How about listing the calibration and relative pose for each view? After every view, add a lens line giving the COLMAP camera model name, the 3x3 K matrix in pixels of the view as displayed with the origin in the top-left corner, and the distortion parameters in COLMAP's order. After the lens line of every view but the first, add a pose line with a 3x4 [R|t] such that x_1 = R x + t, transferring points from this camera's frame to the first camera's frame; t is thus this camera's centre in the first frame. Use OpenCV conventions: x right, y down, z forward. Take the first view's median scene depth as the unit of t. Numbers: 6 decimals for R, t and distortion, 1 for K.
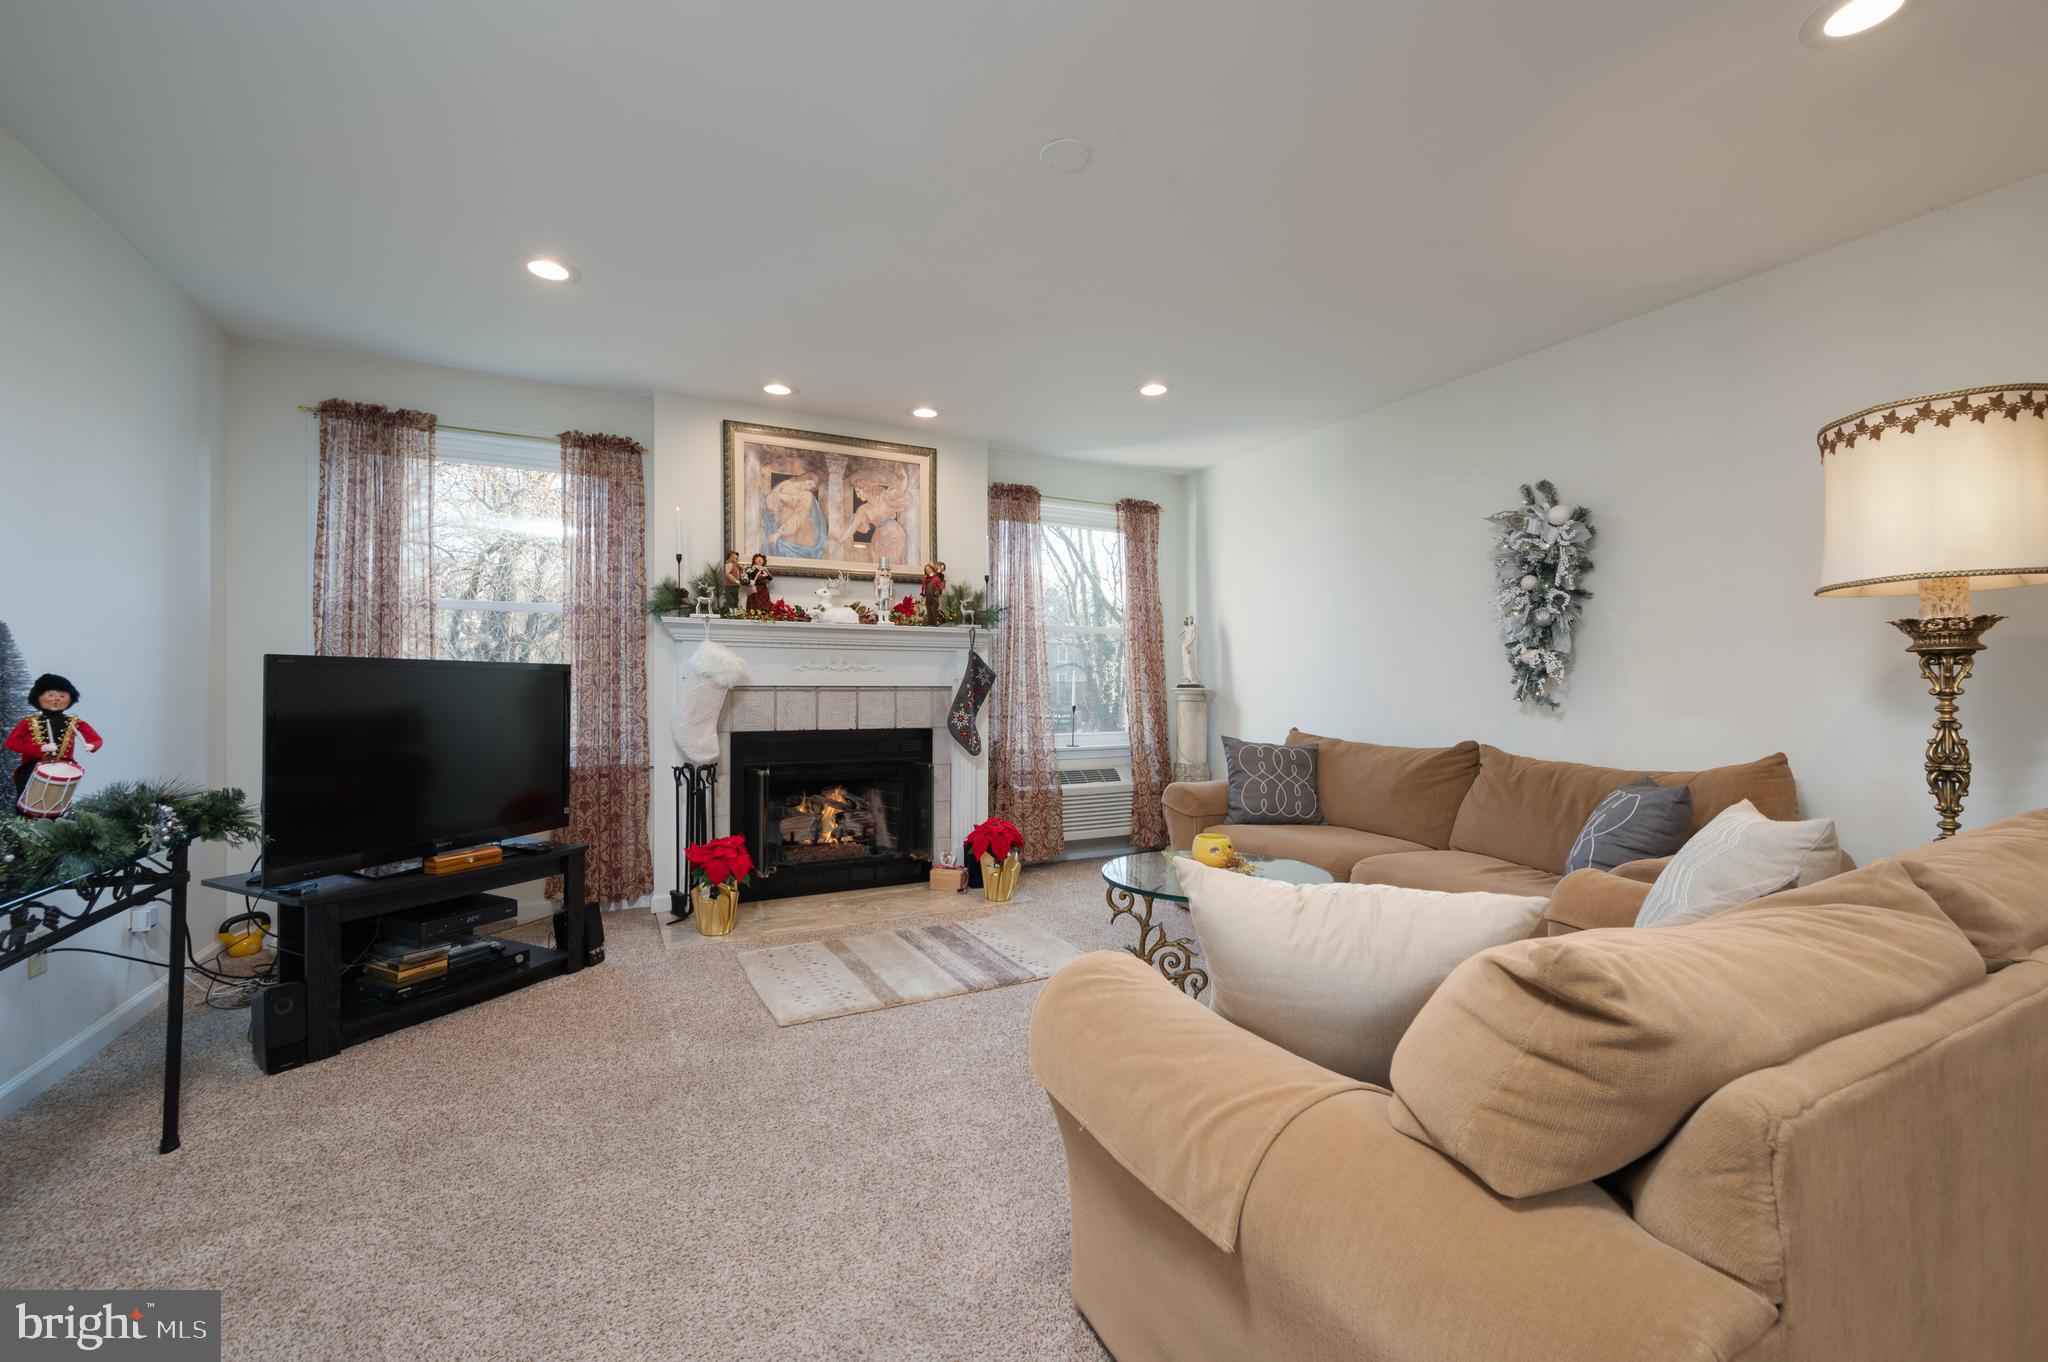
lens RADIAL K [[819.4, 0, 1017.2], [0, 819.4, 681.5], [0, 0, 1]] dist [0.000791, -0.000057]
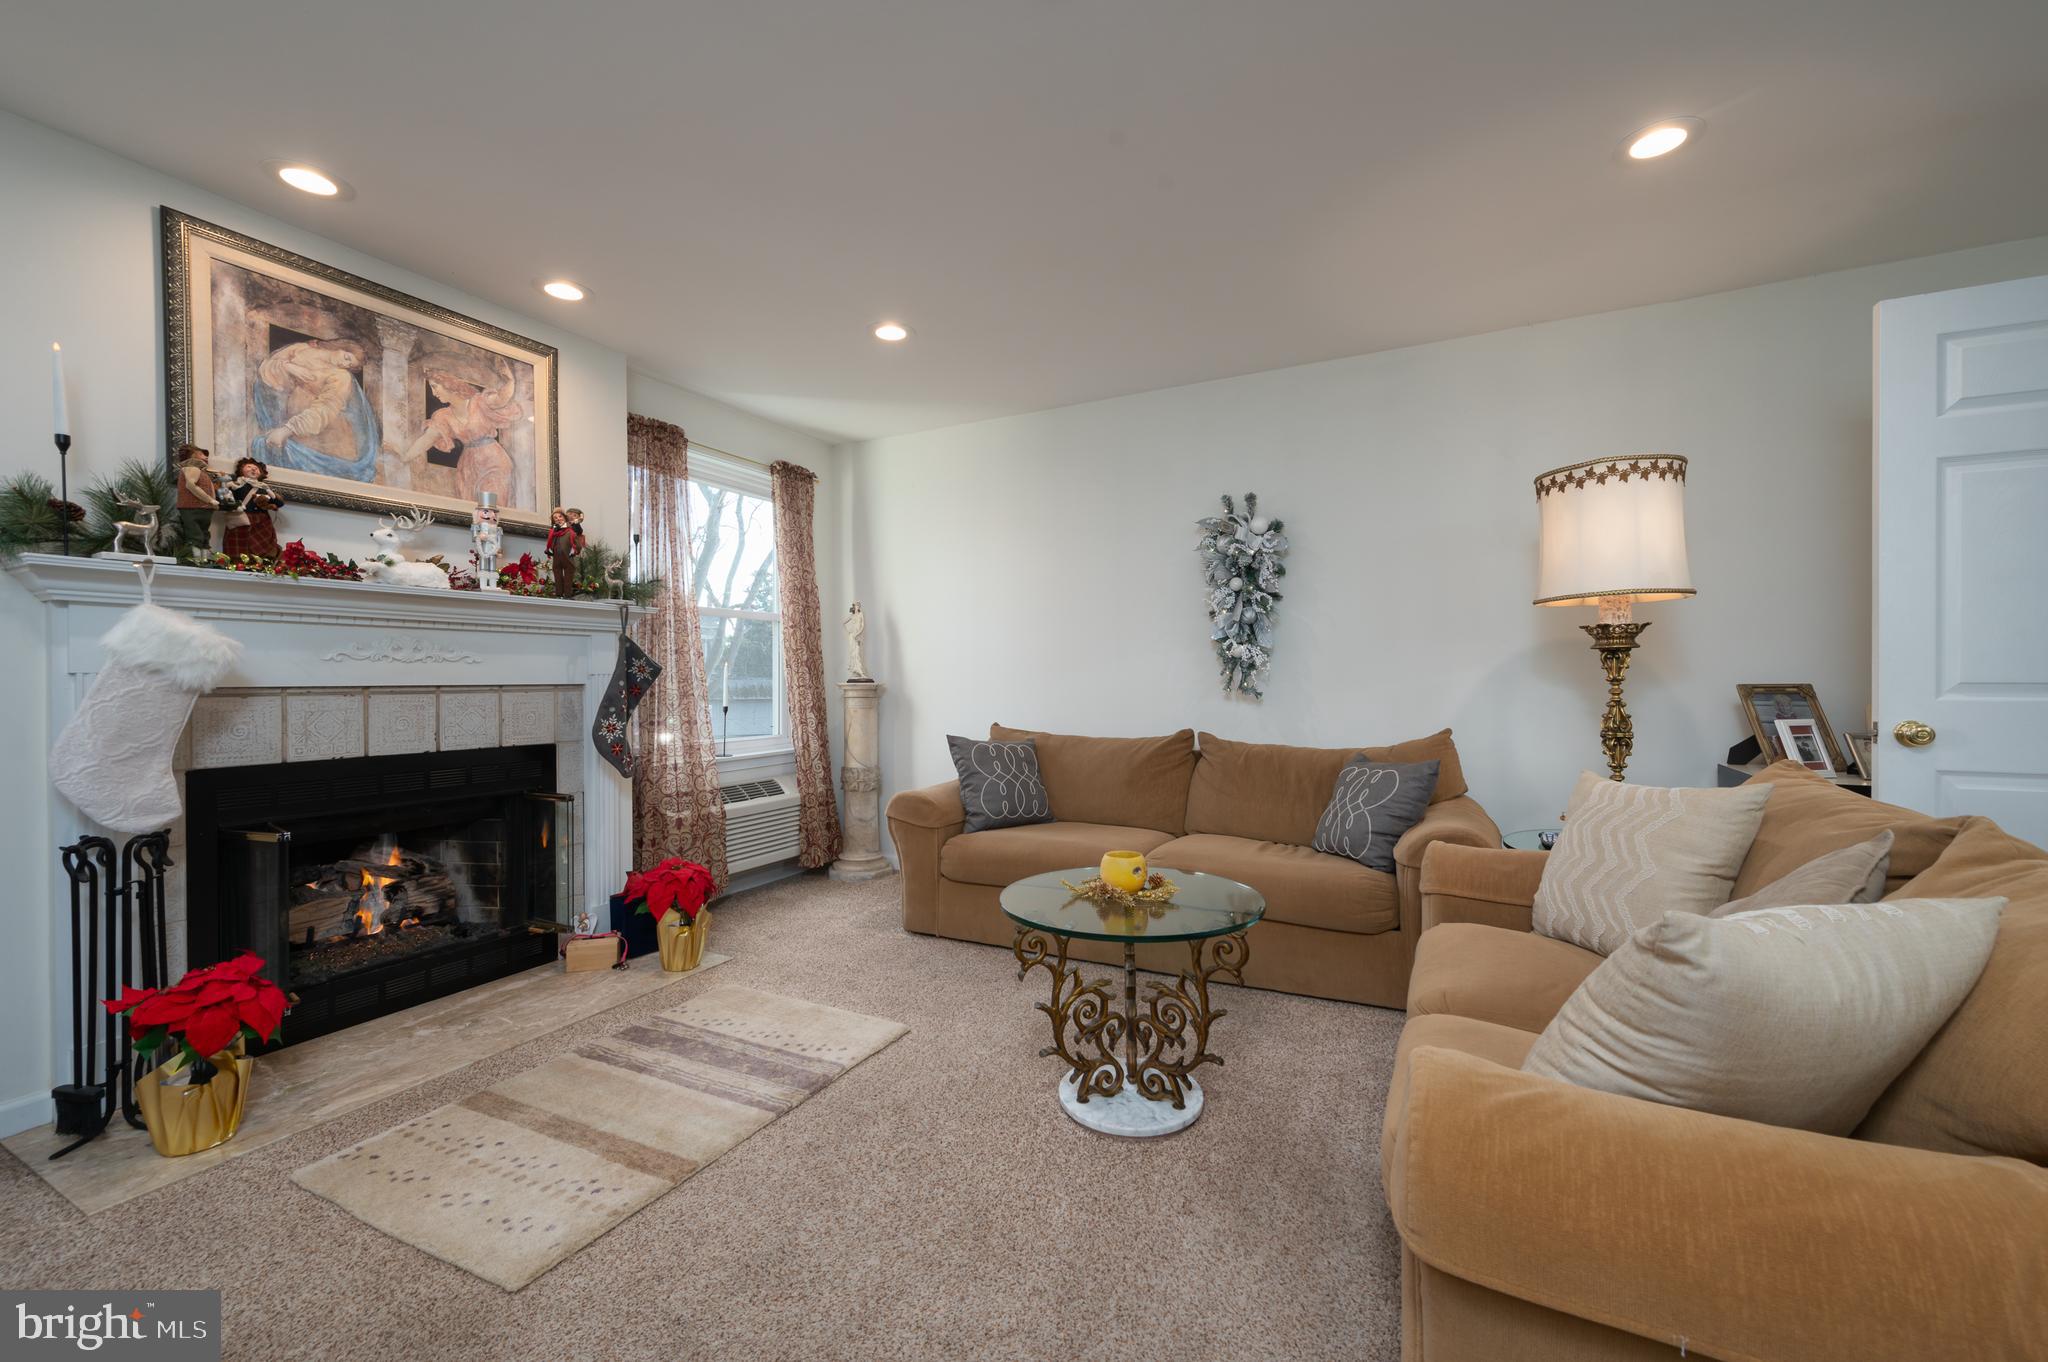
lens RADIAL K [[819.4, 0, 1027.3], [0, 819.4, 679.8], [0, 0, 1]] dist [0.000791, -0.000057]
pose [[0.818038, -0.008884, 0.575096, -0.206617], [0.006279, 0.999959, 0.006515, -0.000272], [-0.575130, -0.001718, 0.818060, 0.218380]]
